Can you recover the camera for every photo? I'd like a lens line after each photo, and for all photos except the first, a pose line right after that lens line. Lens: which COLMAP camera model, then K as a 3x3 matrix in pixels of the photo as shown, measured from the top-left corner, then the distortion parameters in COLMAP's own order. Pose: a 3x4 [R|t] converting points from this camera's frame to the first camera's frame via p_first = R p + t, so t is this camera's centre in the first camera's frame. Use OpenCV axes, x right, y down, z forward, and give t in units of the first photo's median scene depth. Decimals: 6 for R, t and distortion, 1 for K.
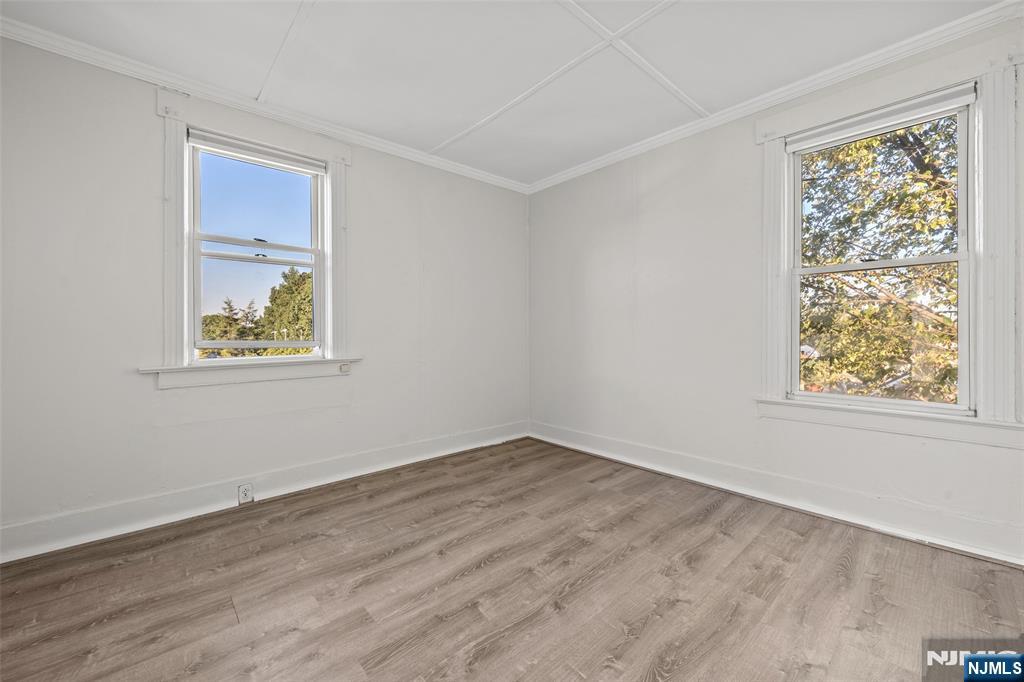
lens RADIAL K [[403.5, 0, 507.3], [0, 403.5, 336.0], [0, 0, 1]] dist [-0.001495, -0.000076]
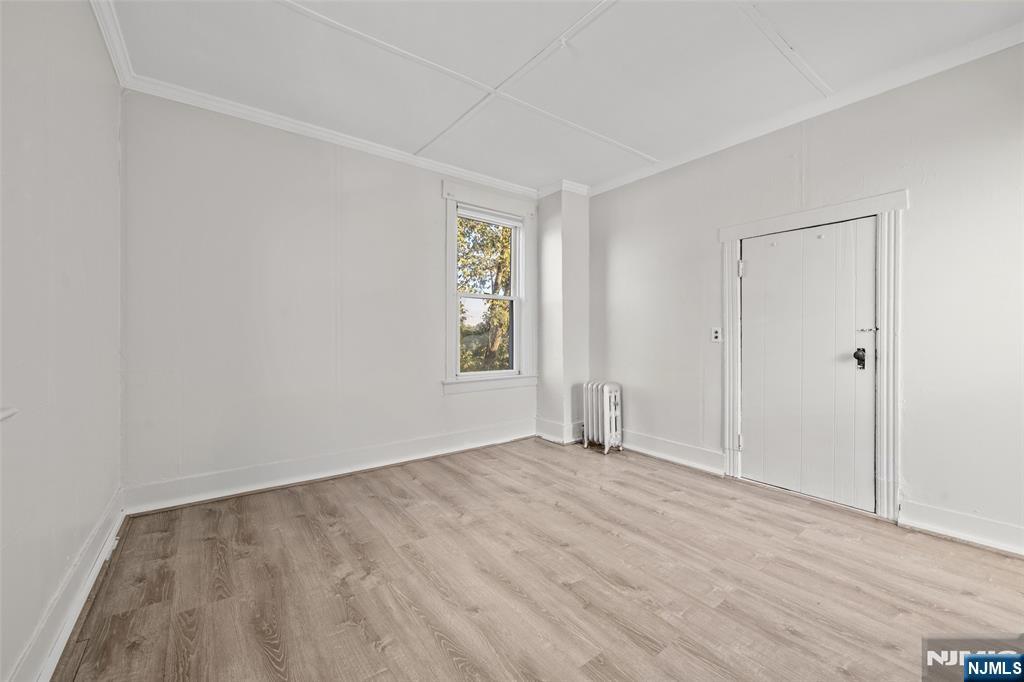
lens RADIAL K [[403.5, 0, 507.3], [0, 403.5, 336.0], [0, 0, 1]] dist [-0.001495, -0.000076]
pose [[0.084844, -0.001536, 0.996393, -0.838961], [0.001155, 0.999998, 0.001443, -0.004856], [-0.996394, 0.001029, 0.084845, 0.760278]]
